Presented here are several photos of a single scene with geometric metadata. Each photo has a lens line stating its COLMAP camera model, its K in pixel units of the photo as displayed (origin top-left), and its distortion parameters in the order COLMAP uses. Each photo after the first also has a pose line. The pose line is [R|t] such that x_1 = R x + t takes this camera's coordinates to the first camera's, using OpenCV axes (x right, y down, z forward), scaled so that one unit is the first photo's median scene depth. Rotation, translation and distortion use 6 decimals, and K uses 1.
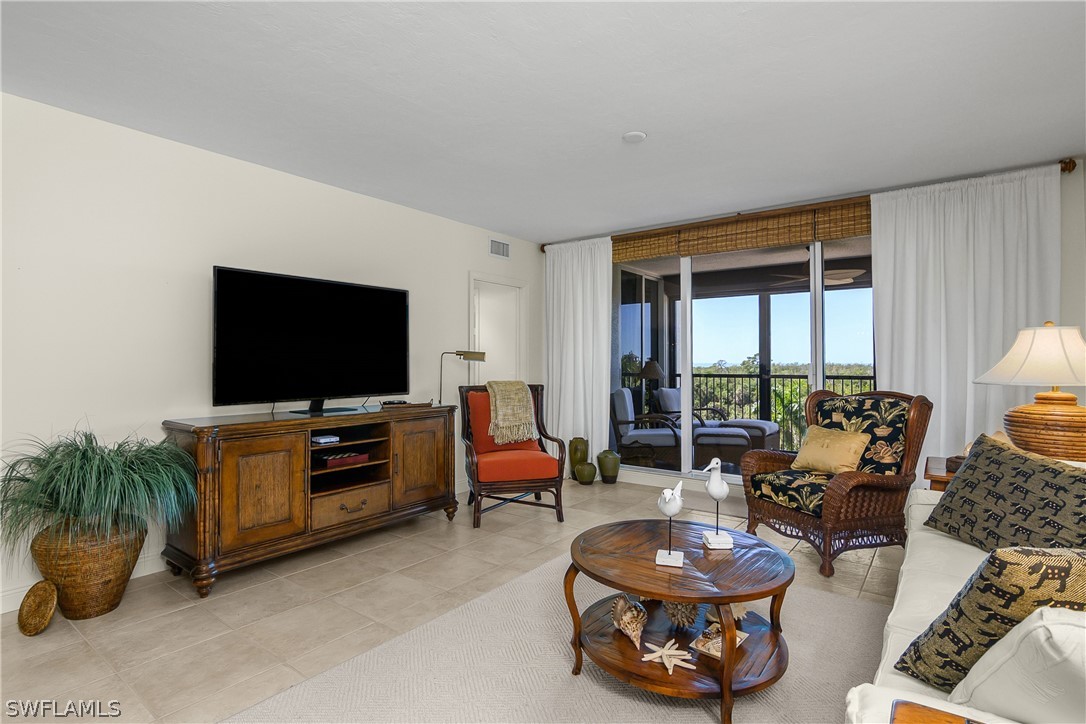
lens RADIAL K [[540.5, 0, 544.2], [0, 540.5, 357.0], [0, 0, 1]] dist [-0.024220, 0.005910]
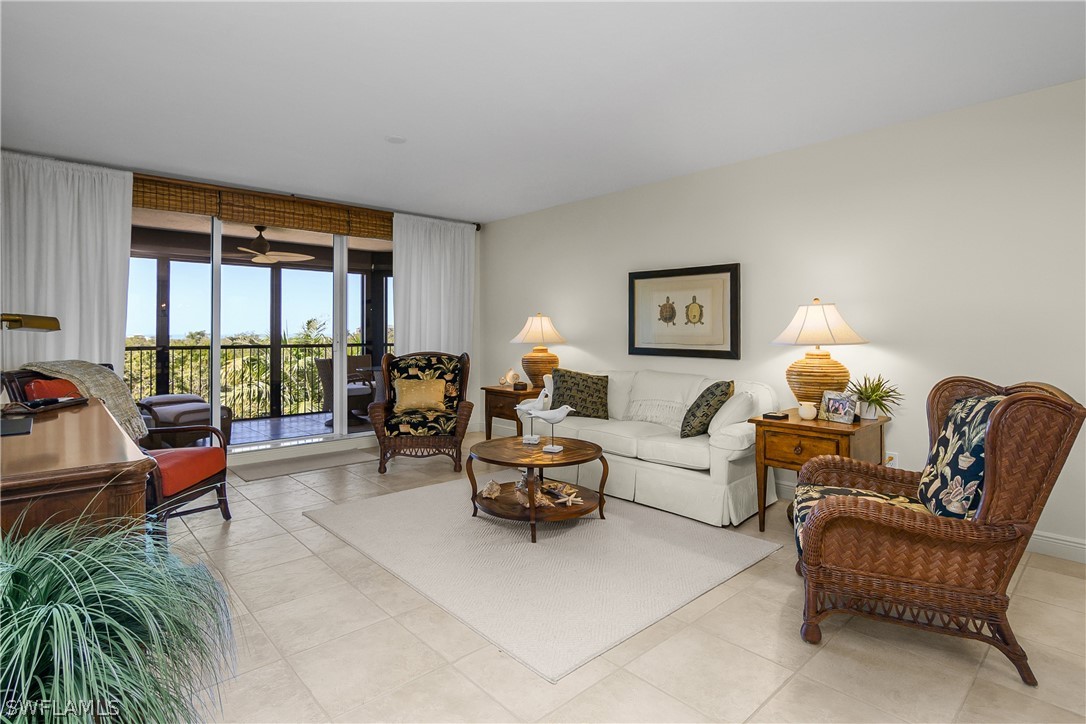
lens RADIAL K [[540.5, 0, 533.2], [0, 540.5, 337.8], [0, 0, 1]] dist [-0.024220, 0.005910]
pose [[0.189885, -0.008609, 0.981769, -0.787496], [-0.008308, 0.999912, 0.010375, 0.006127], [-0.981771, -0.010127, 0.189797, 0.414876]]
